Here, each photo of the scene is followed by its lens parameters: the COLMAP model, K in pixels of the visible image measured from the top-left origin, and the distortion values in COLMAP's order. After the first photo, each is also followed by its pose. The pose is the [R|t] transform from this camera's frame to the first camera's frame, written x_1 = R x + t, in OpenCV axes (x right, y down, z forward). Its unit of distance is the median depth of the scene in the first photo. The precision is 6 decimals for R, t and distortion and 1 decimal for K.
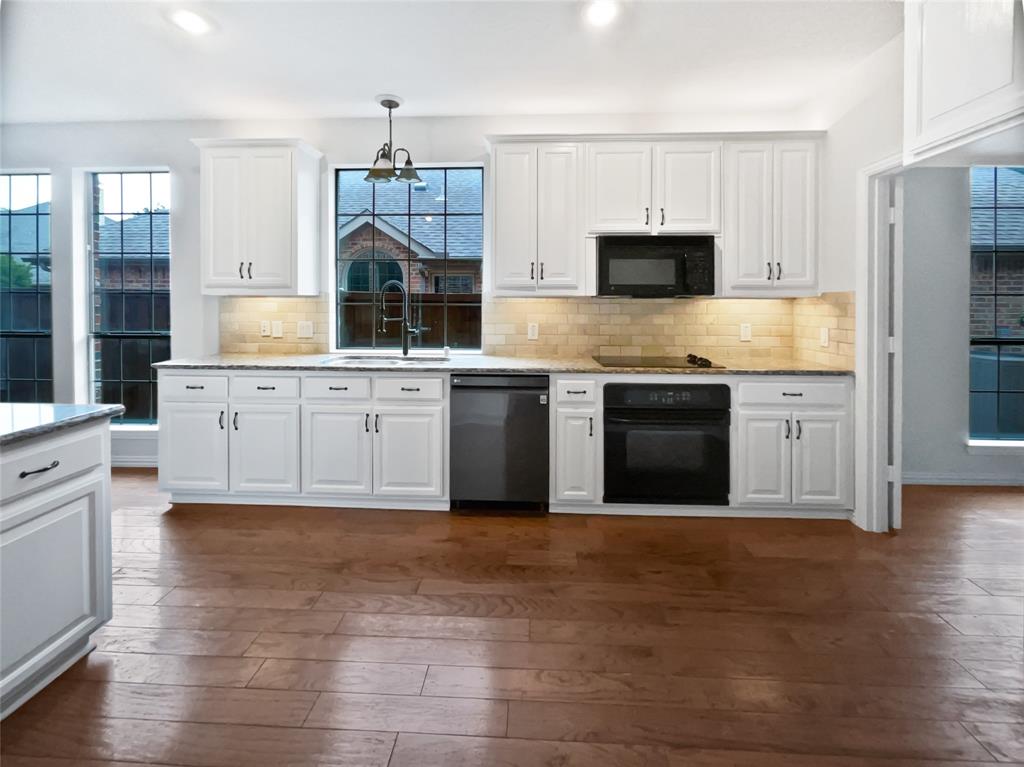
lens RADIAL K [[442.7, 0, 507.2], [0, 442.7, 348.2], [0, 0, 1]] dist [0.009178, 0.000001]
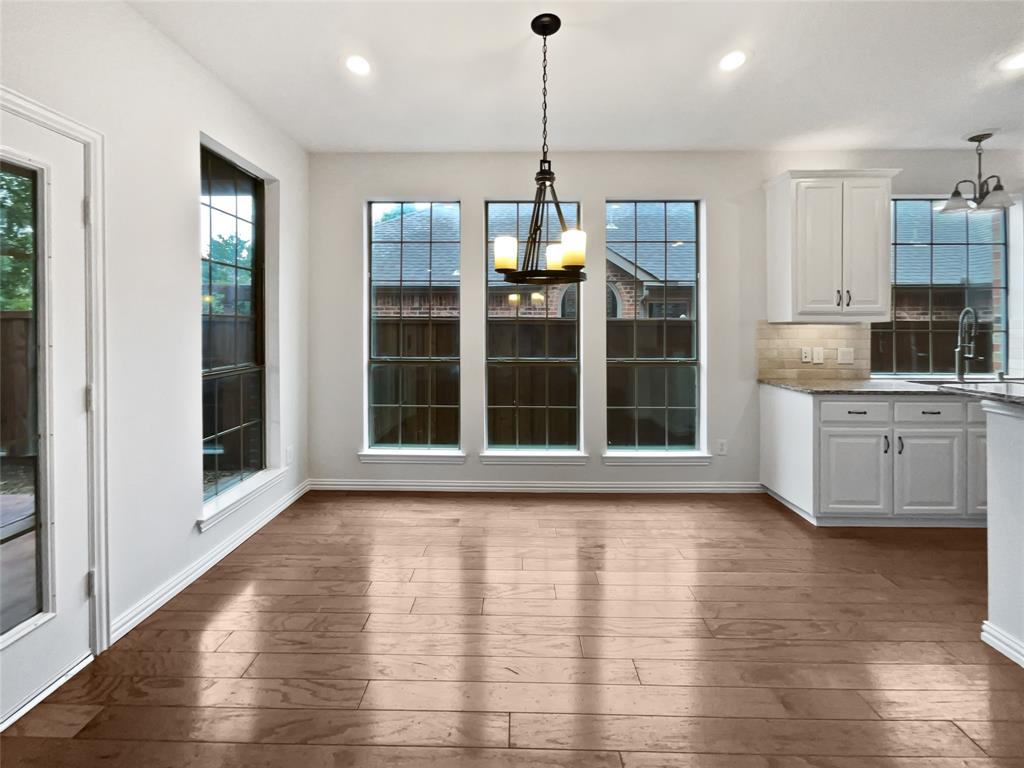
lens RADIAL K [[423.1, 0, 511.8], [0, 423.1, 371.1], [0, 0, 1]] dist [0.000357, -0.000142]
pose [[0.999226, -0.005650, 0.038941, -0.761494], [0.005620, 0.999984, 0.000865, -0.006698], [-0.038946, -0.000645, 0.999241, 0.025554]]
